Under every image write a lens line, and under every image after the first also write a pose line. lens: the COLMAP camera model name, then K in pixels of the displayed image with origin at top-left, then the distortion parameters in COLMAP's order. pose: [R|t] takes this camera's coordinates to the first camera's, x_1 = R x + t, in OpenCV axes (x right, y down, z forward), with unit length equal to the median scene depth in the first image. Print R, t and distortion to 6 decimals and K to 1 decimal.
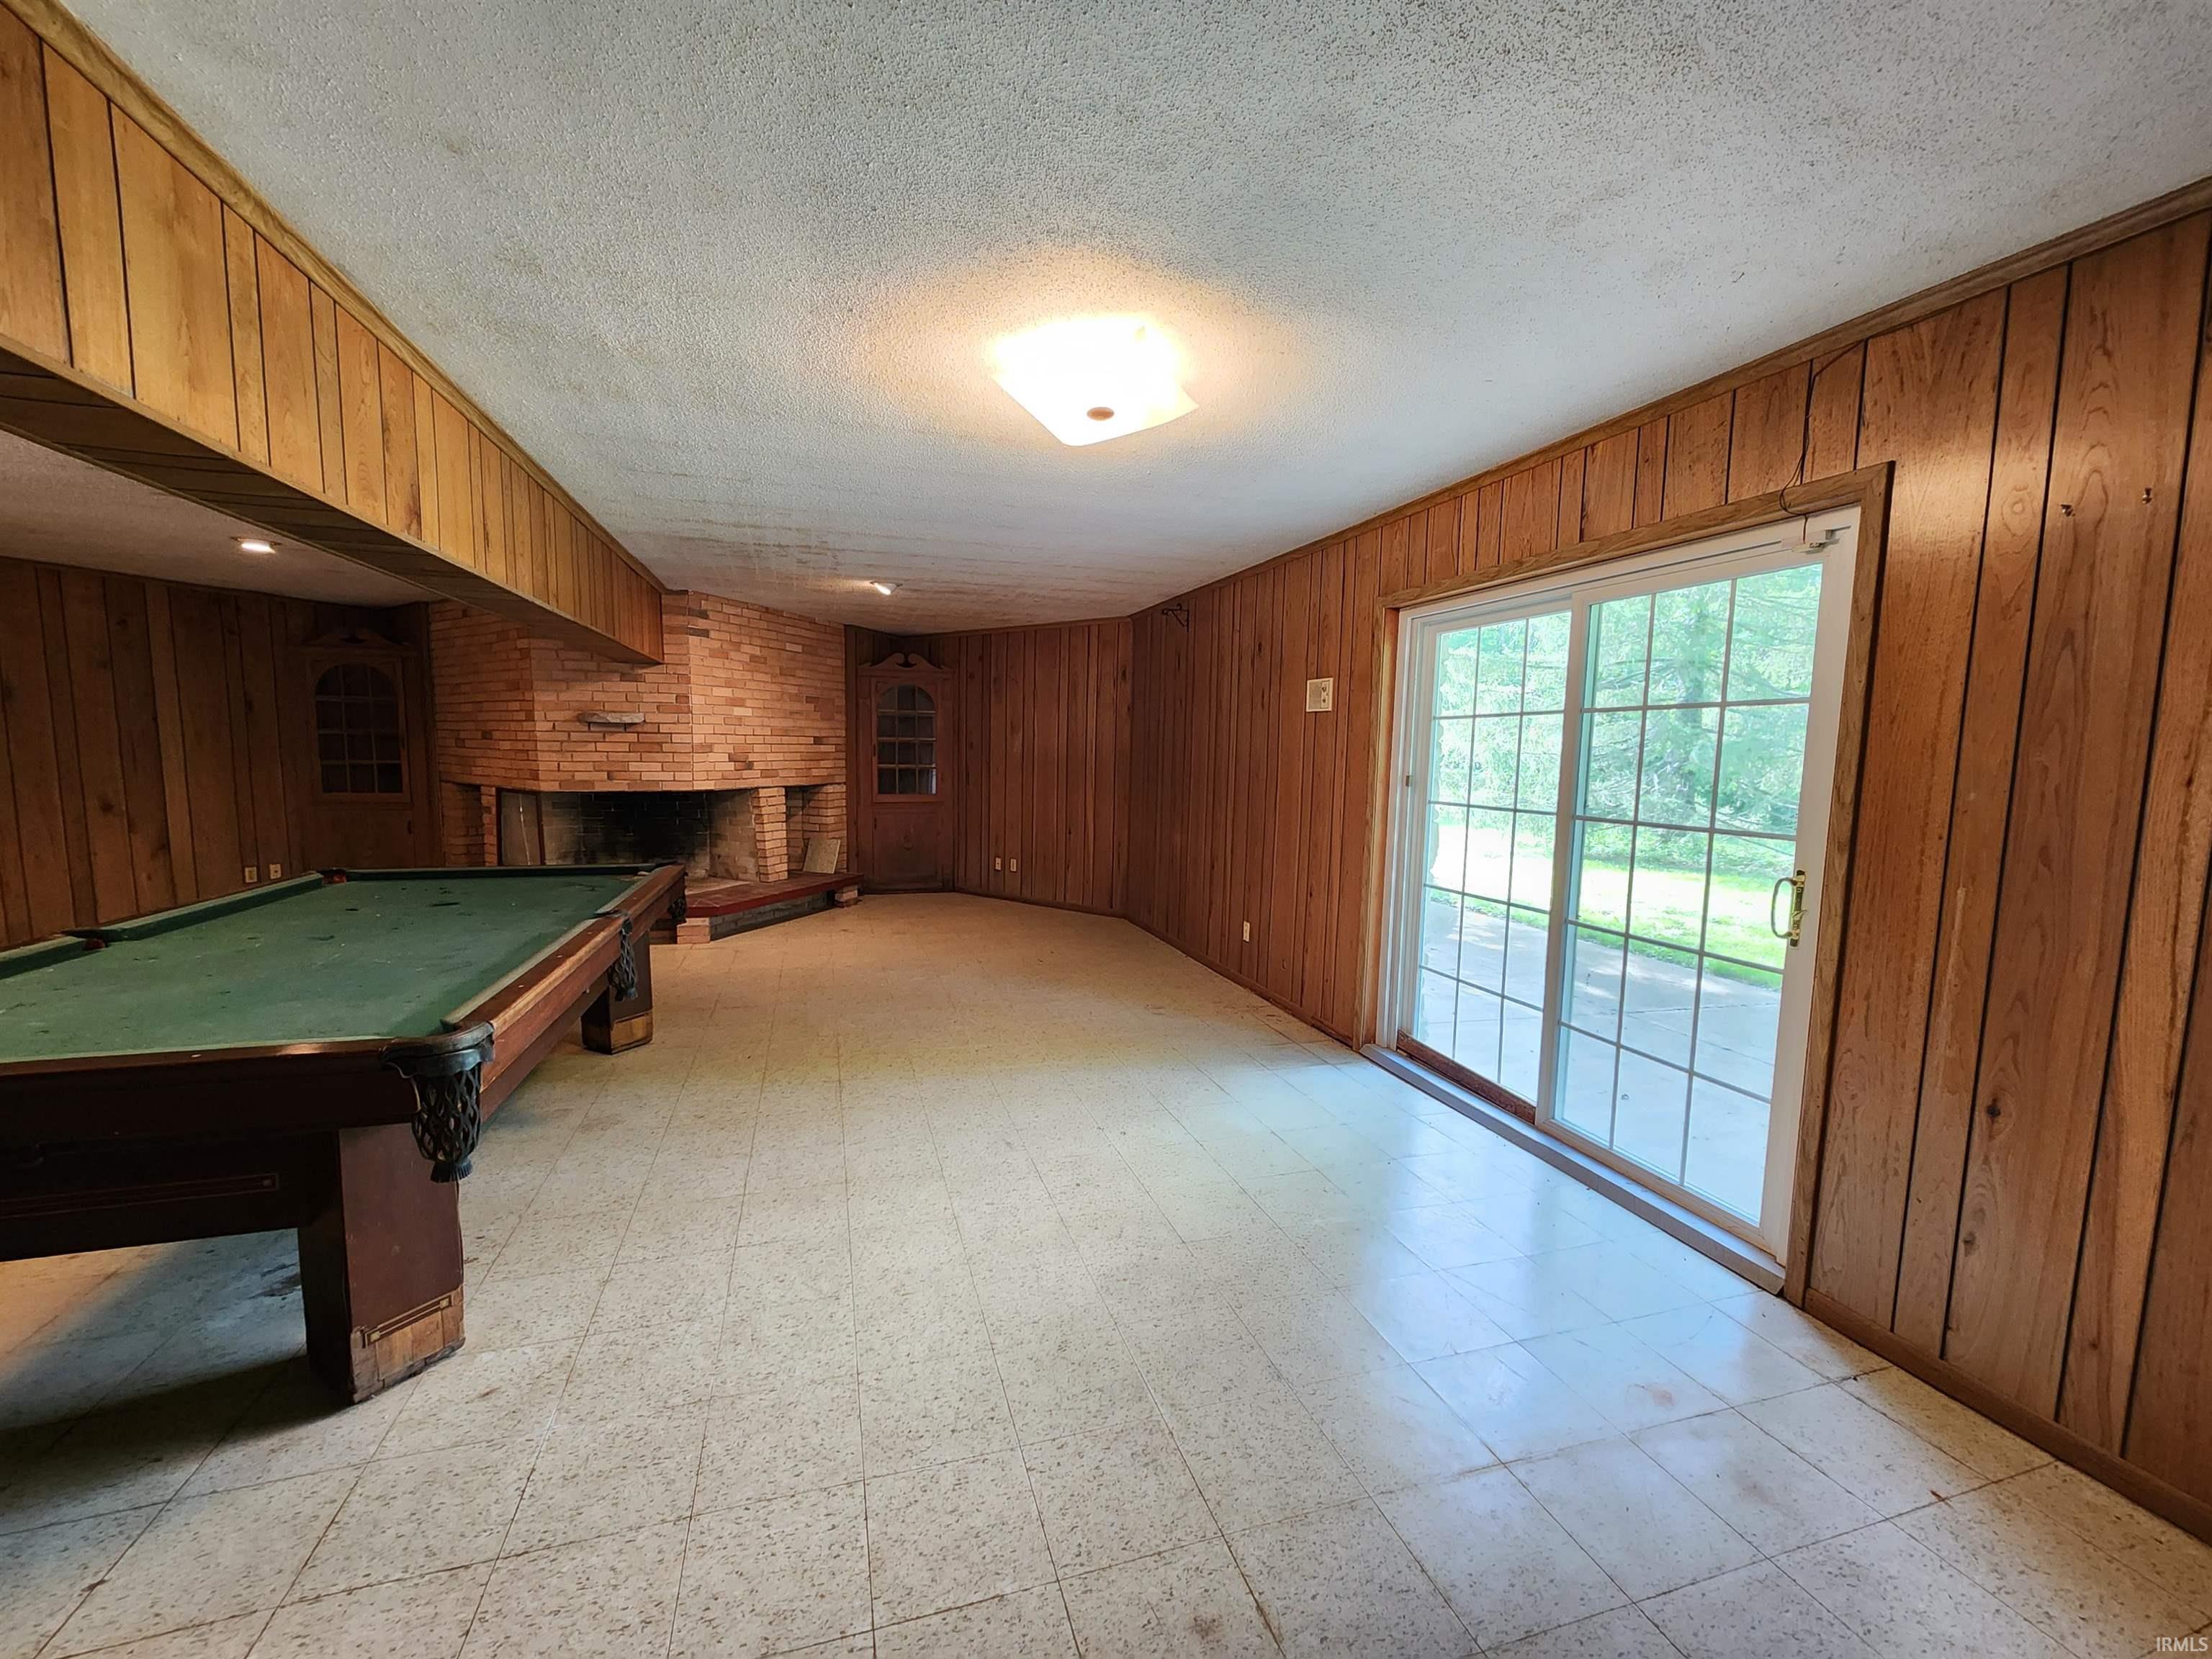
lens RADIAL K [[905.8, 0, 1090.6], [0, 905.8, 829.3], [0, 0, 1]] dist [0.014894, -0.000094]
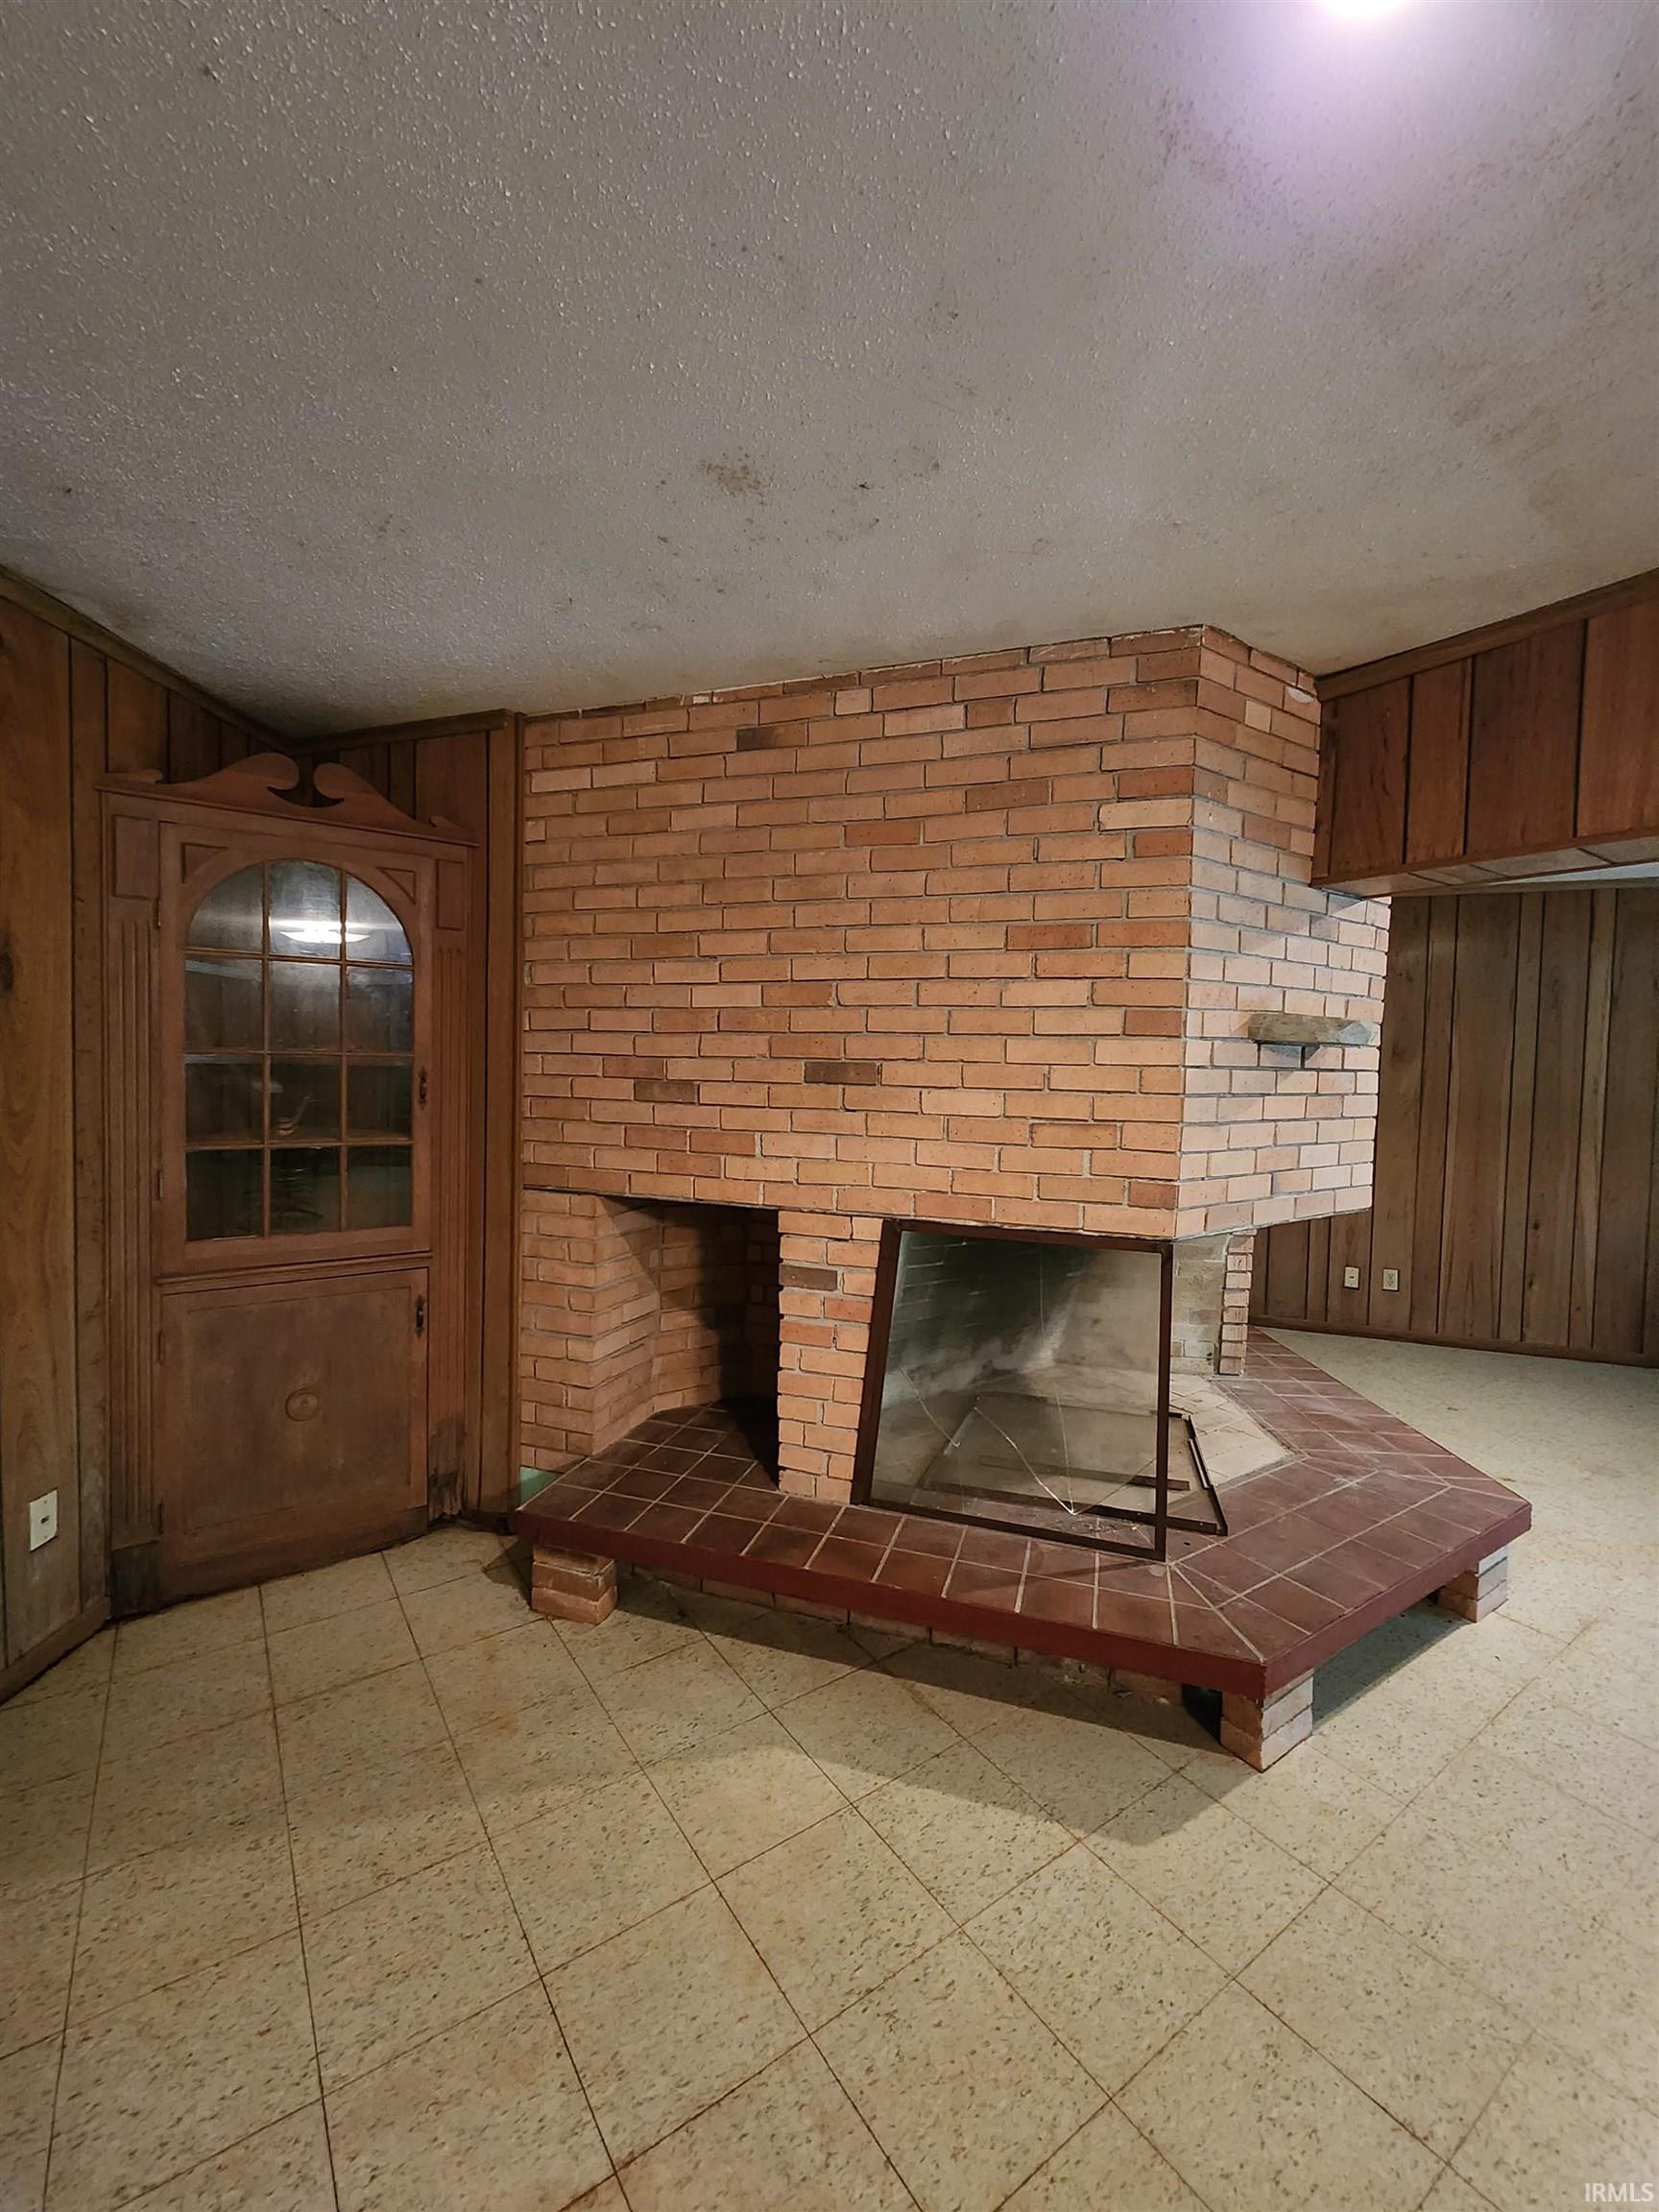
lens RADIAL K [[892.5, 0, 828.0], [0, 892.5, 1092.3], [0, 0, 1]] dist [0.000144, 0.000007]
pose [[0.949865, -0.005087, 0.312620, -0.741559], [0.023047, 0.998287, -0.053779, -0.073418], [-0.311810, 0.058288, 0.948355, 0.638037]]
